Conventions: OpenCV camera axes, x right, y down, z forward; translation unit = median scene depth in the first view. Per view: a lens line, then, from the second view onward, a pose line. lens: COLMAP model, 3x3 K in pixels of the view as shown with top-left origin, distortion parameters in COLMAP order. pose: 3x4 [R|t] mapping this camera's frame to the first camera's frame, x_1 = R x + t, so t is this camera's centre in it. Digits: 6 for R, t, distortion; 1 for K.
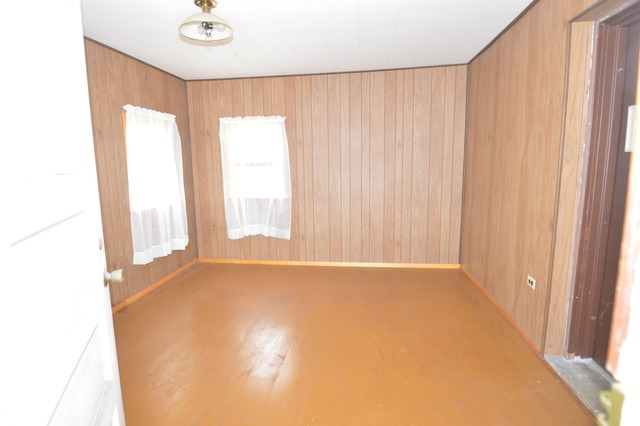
lens RADIAL K [[338.2, 0, 320.0], [0, 338.2, 213.0], [0, 0, 1]] dist [-0.017689, -0.000039]
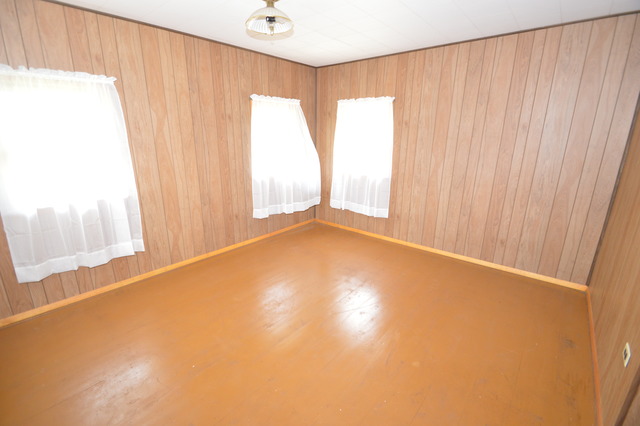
lens RADIAL K [[285.9, 0, 320.0], [0, 285.9, 213.0], [0, 0, 1]] dist [0.002431, -0.011117]
pose [[0.841726, 0.167367, -0.513309, 0.205575], [-0.101668, 0.982865, 0.153751, -0.052893], [0.530246, -0.077229, 0.844319, 0.134207]]
